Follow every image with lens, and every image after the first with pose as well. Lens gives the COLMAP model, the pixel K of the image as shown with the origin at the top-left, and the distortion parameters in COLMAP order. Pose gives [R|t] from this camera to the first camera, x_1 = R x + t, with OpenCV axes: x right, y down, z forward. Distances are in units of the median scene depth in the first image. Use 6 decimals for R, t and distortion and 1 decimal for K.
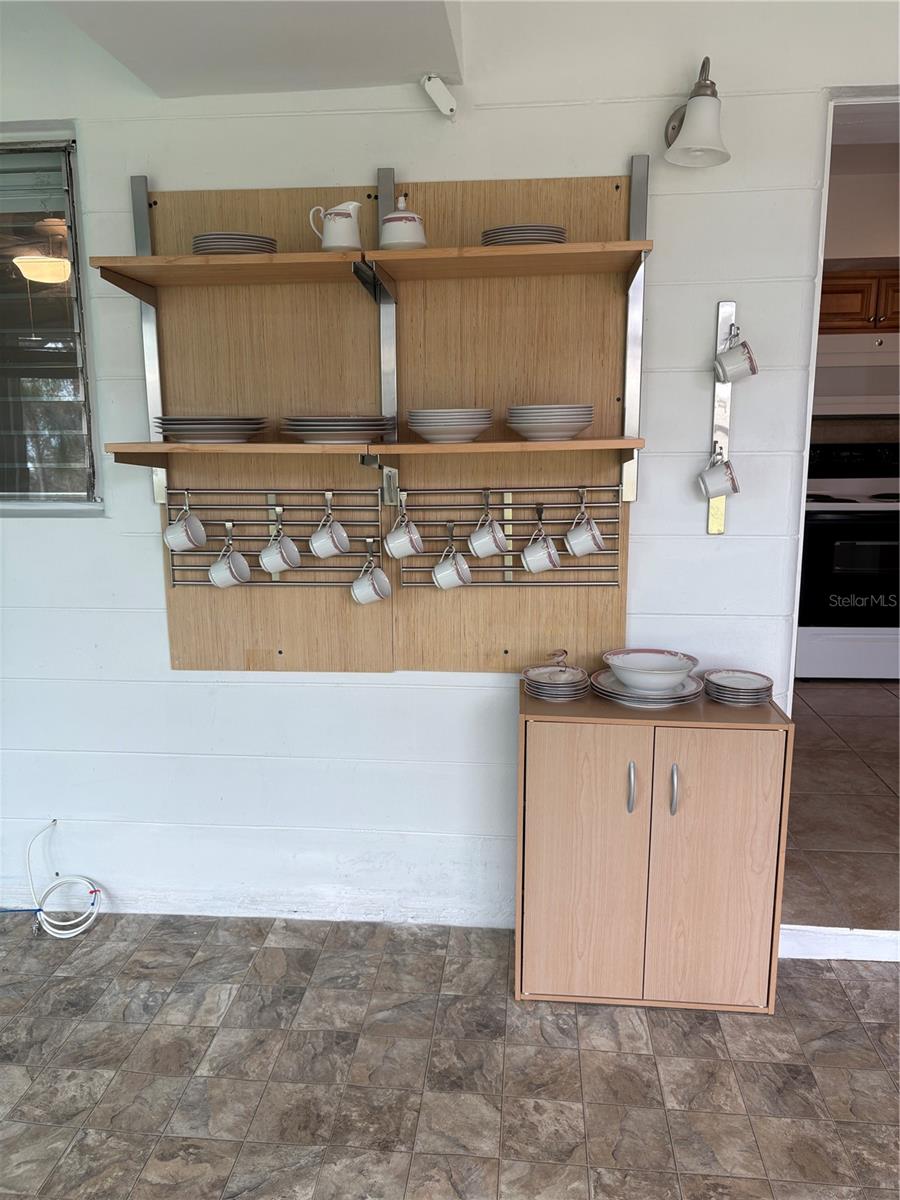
lens RADIAL K [[903.6, 0, 447.4], [0, 903.6, 593.6], [0, 0, 1]] dist [0.022218, -0.025858]
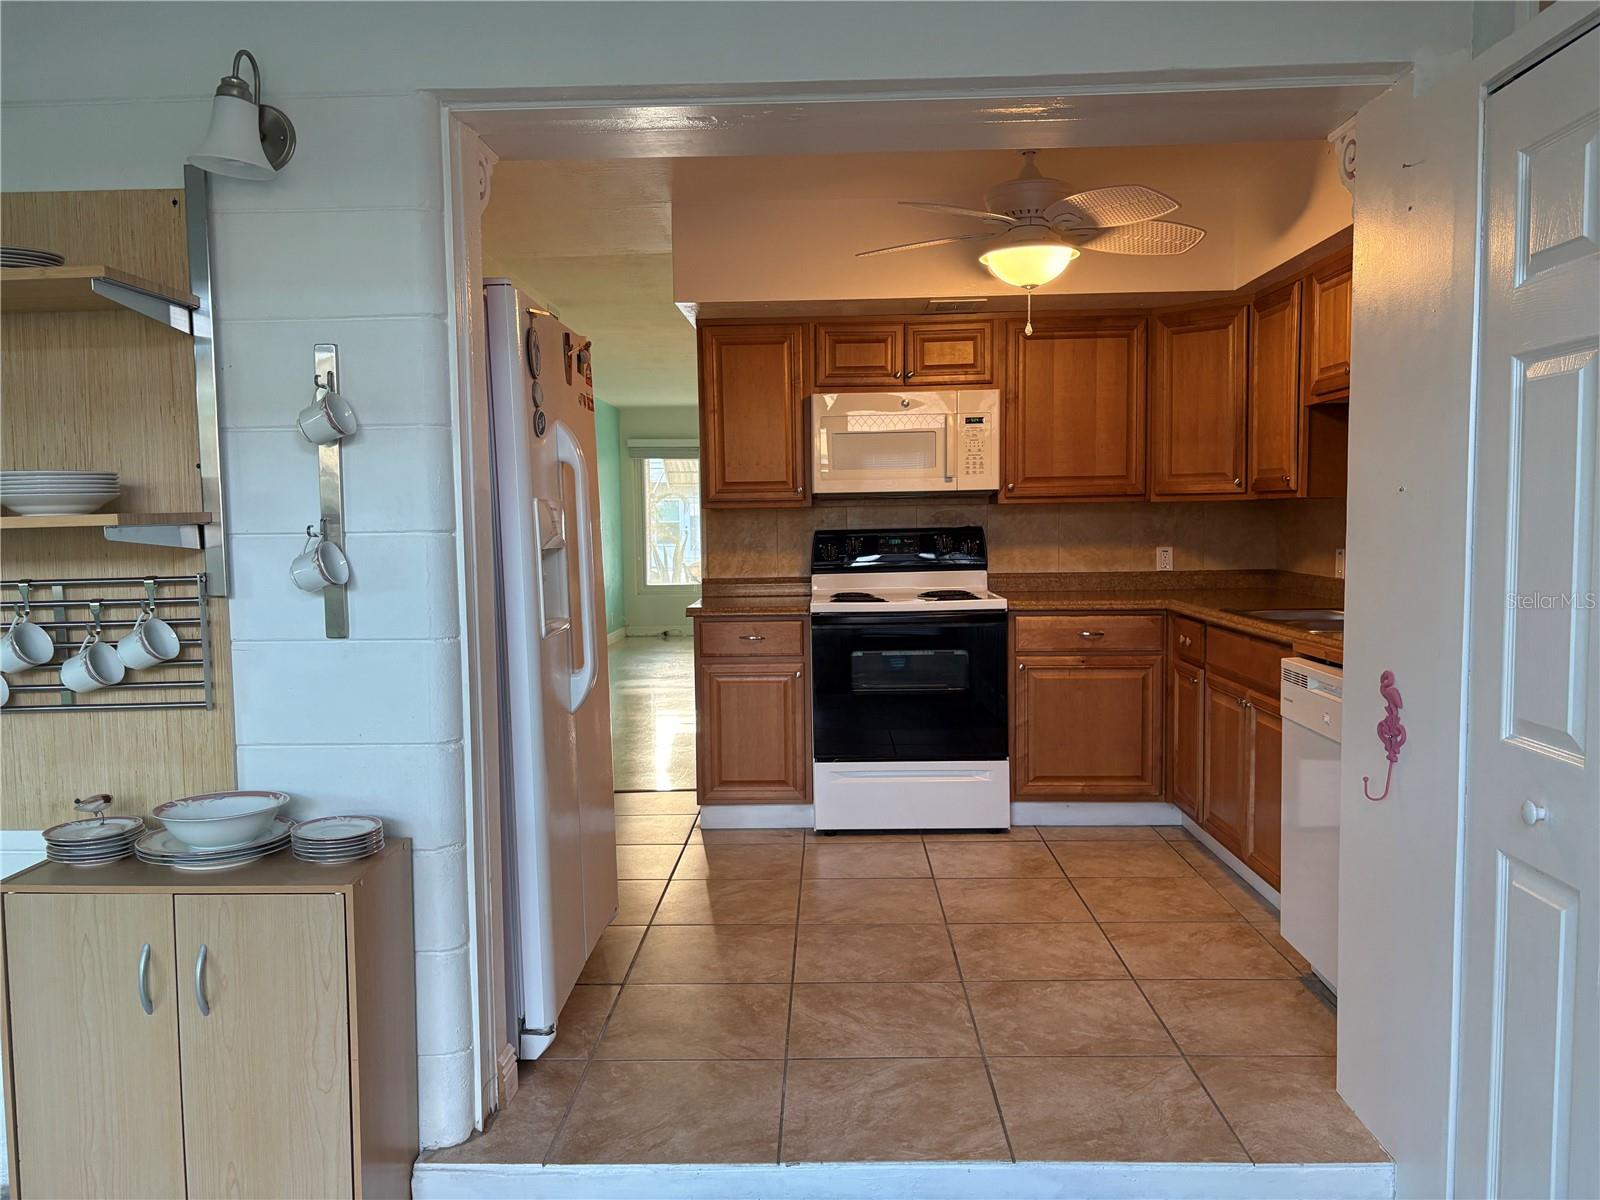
lens RADIAL K [[1204.8, 0, 805.7], [0, 1204.8, 605.8], [0, 0, 1]] dist [0.022218, -0.025858]
pose [[0.996763, -0.011506, 0.079571, 0.639476], [0.019916, 0.994197, -0.105711, 0.024558], [-0.077893, 0.106954, 0.991208, -0.053942]]
